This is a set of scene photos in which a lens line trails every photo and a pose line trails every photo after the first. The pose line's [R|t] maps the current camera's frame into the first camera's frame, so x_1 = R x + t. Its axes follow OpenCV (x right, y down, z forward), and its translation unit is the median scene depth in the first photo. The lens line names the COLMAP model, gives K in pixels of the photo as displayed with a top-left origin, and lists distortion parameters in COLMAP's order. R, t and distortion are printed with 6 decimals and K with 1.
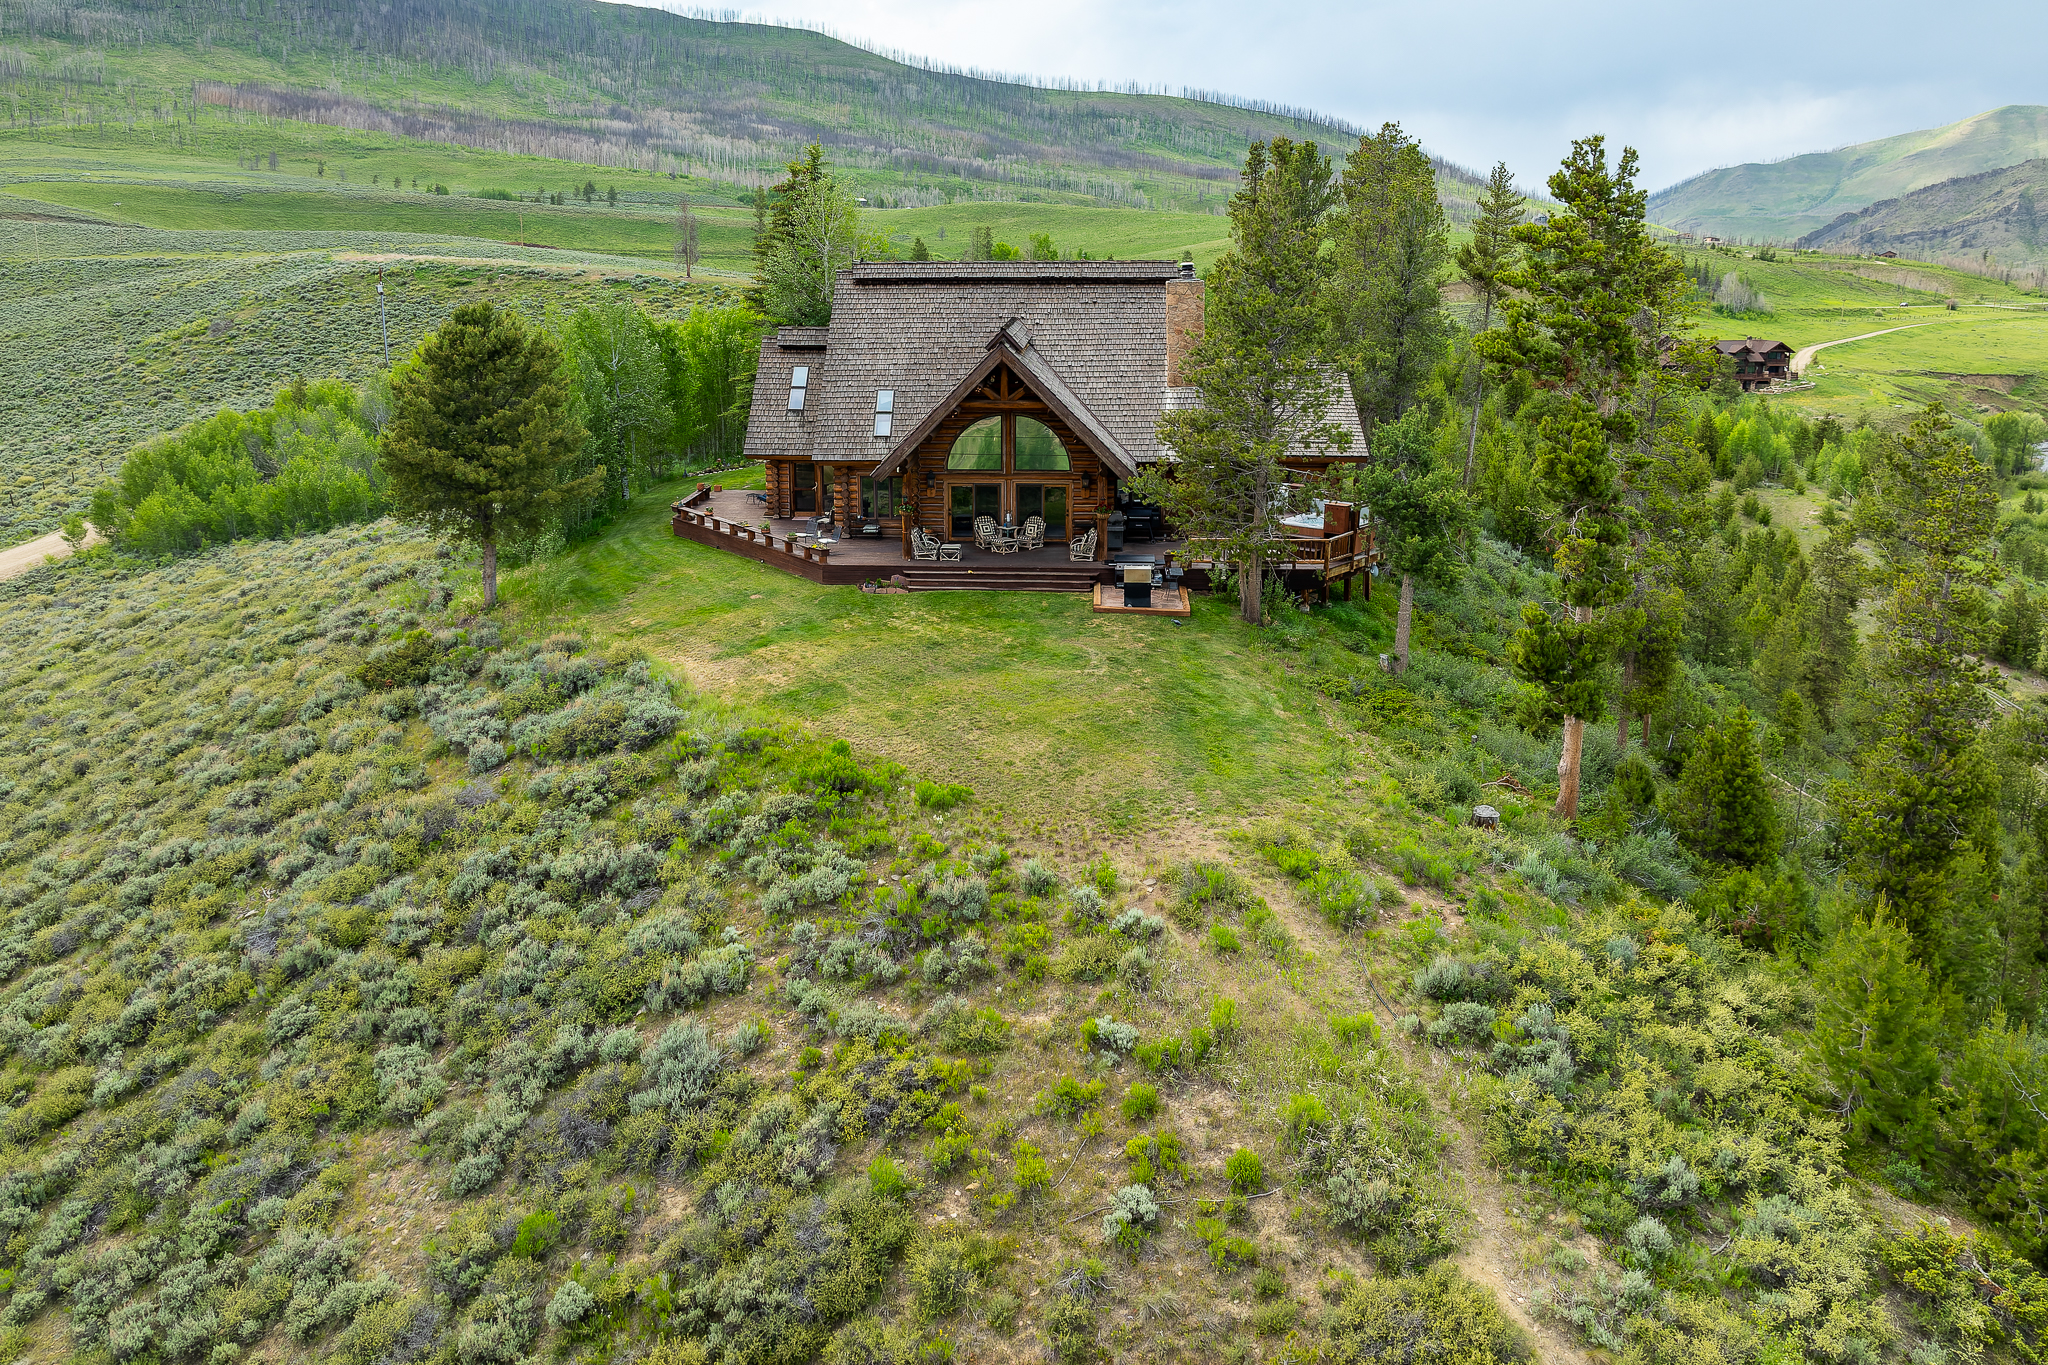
lens RADIAL K [[1461.9, 0, 1013.5], [0, 1461.9, 573.5], [0, 0, 1]] dist [-0.004082, -0.005228]
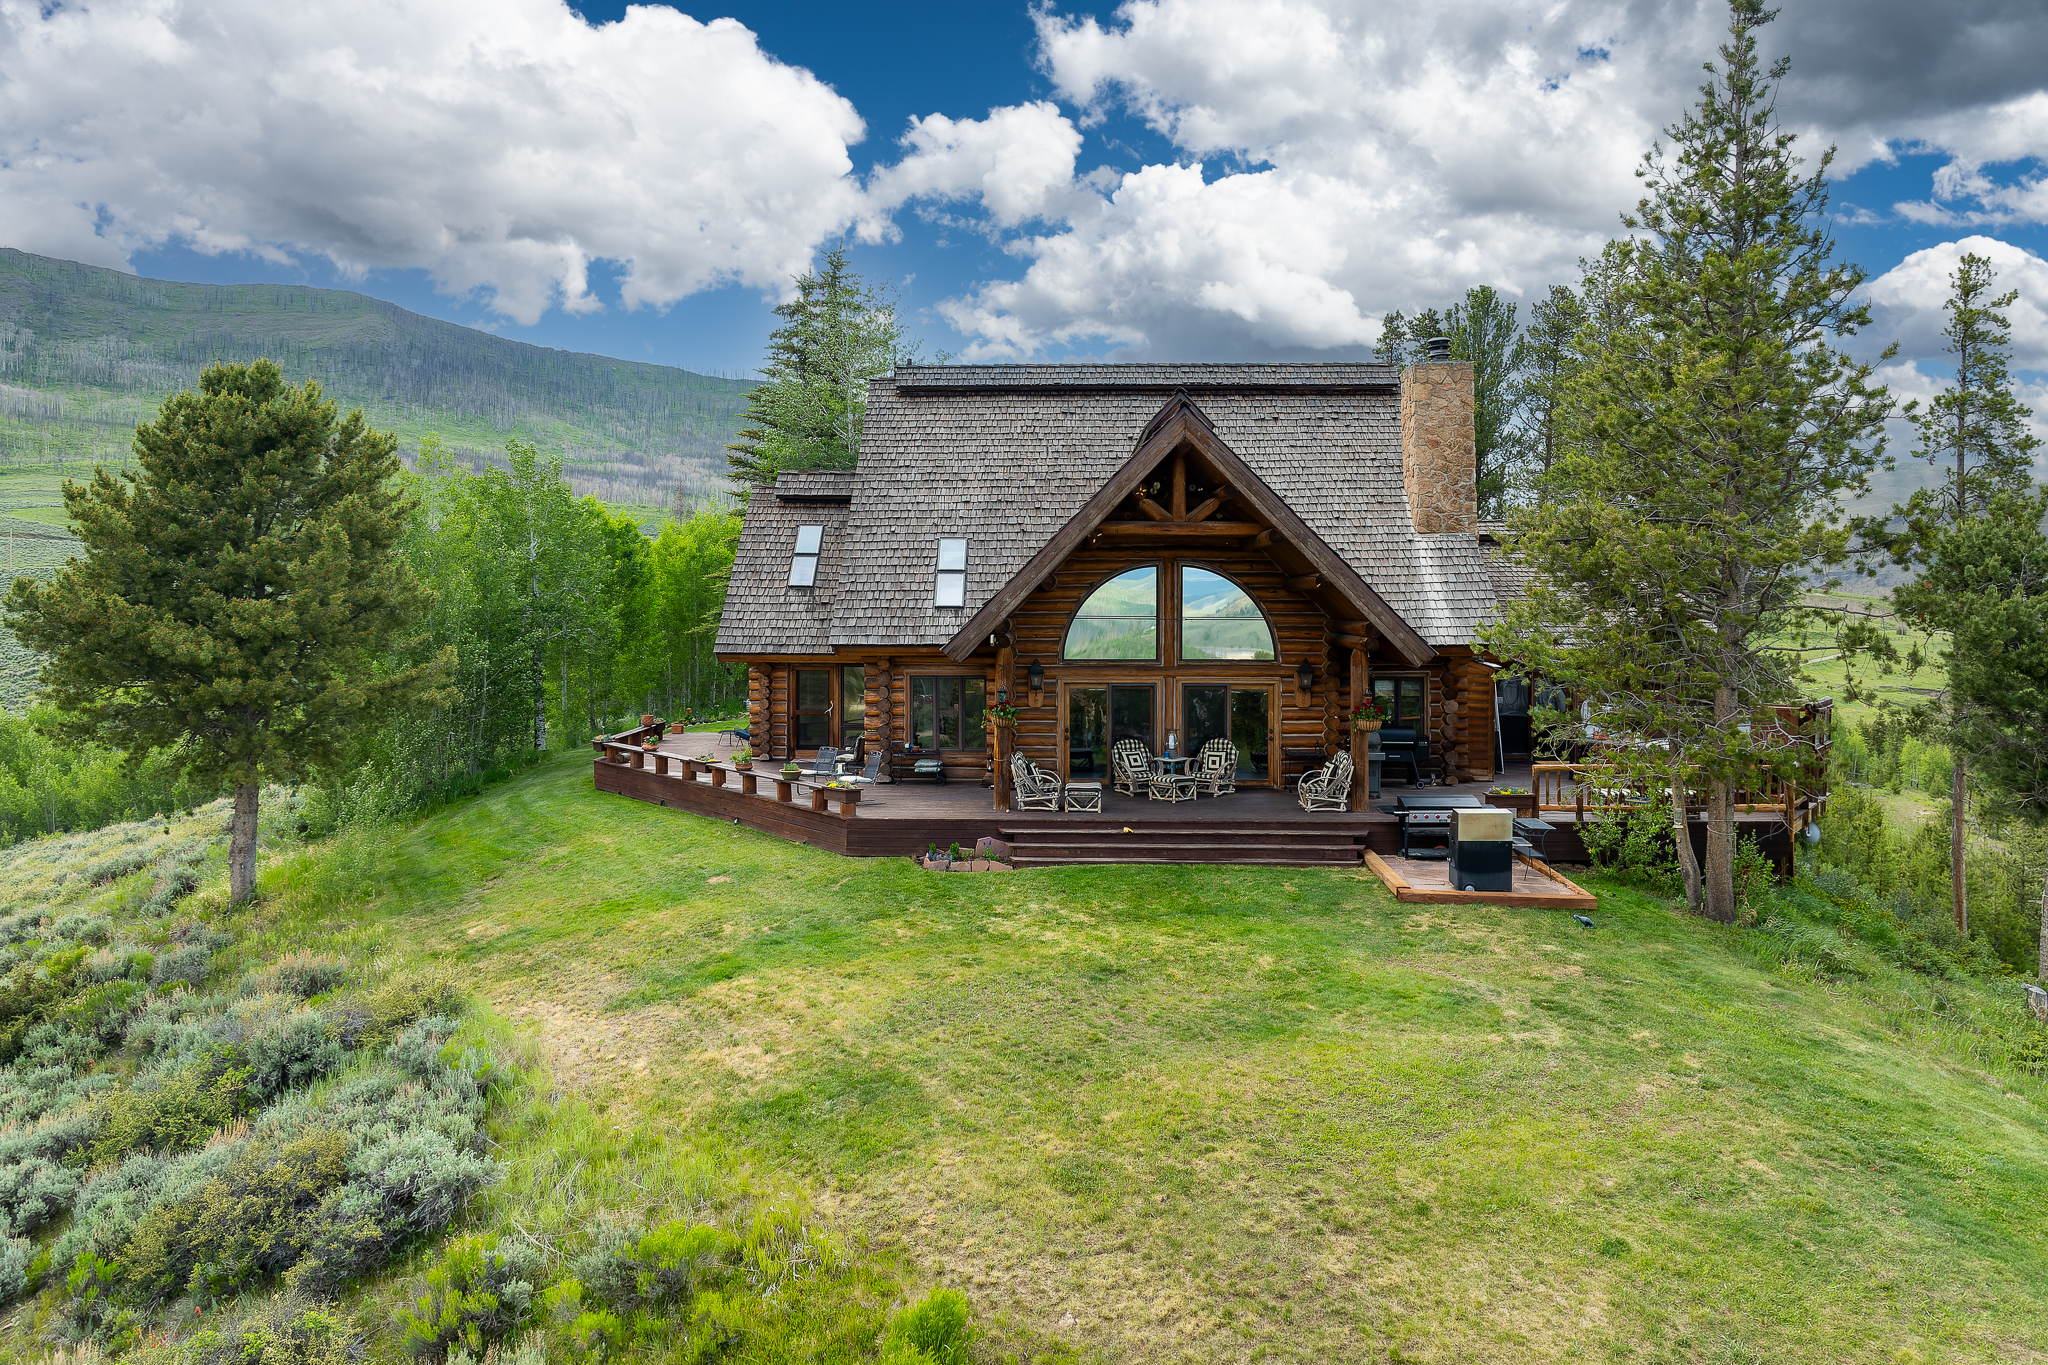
lens RADIAL K [[1417.4, 0, 1037.3], [0, 1417.4, 622.5], [0, 0, 1]] dist [-0.000772, -0.000570]
pose [[0.999705, -0.000870, 0.024273, -0.075310], [0.005478, 0.981688, -0.190416, 0.022816], [-0.023663, 0.190493, 0.981403, 0.486539]]
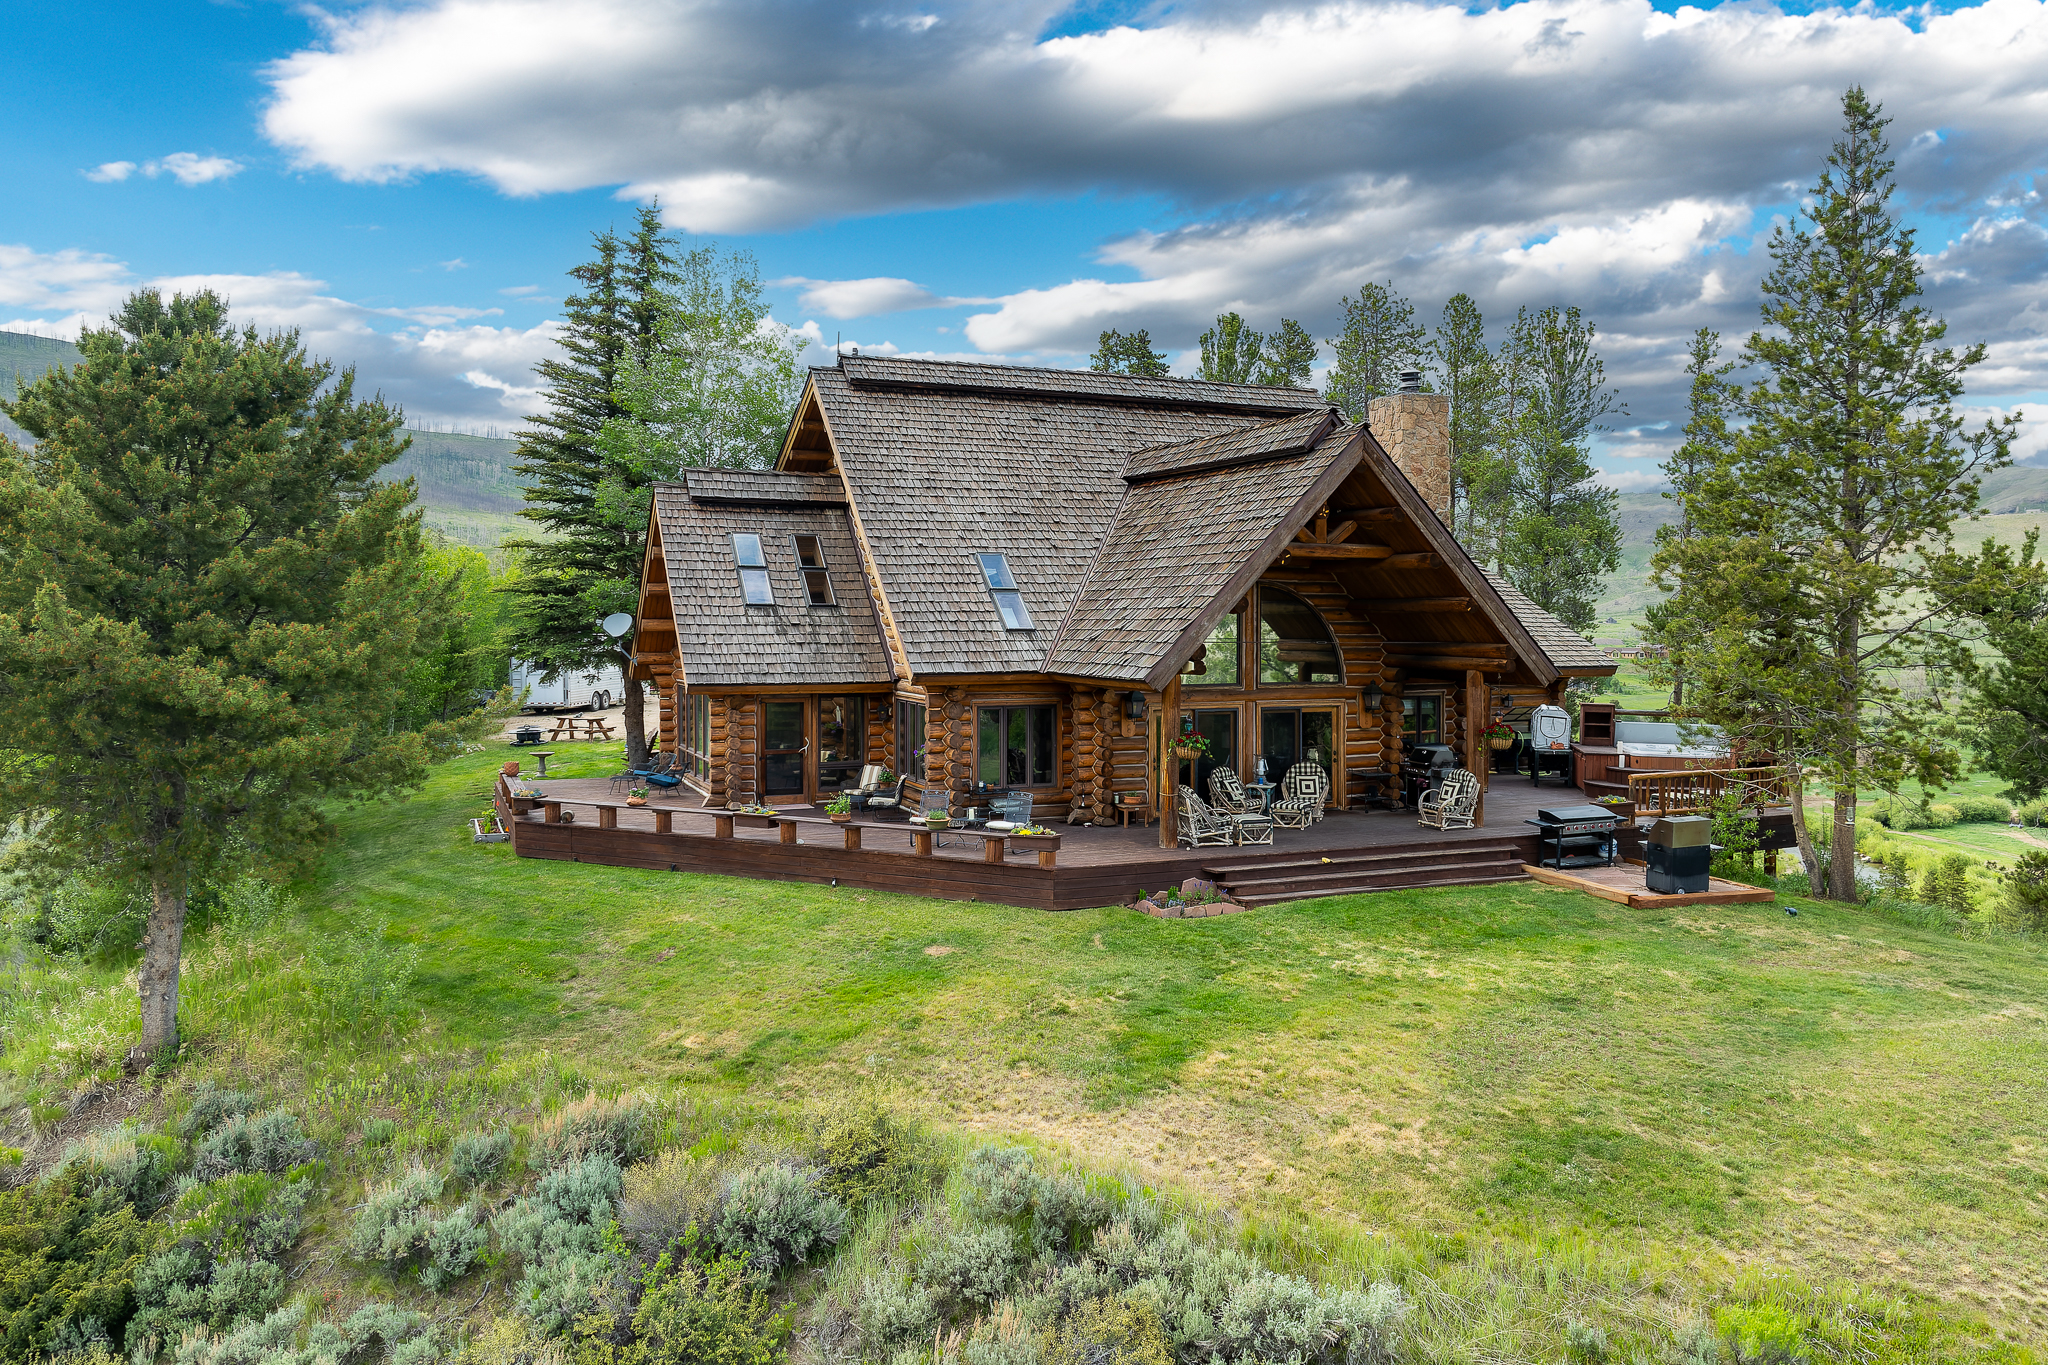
lens RADIAL K [[1479.9, 0, 1088.8], [0, 1479.9, 632.5], [0, 0, 1]] dist [-0.002089, 0.000234]
pose [[0.896224, -0.004378, 0.443580, -0.338186], [0.089761, 0.981056, -0.171672, 0.002146], [-0.434425, 0.193673, 0.879639, 0.566688]]
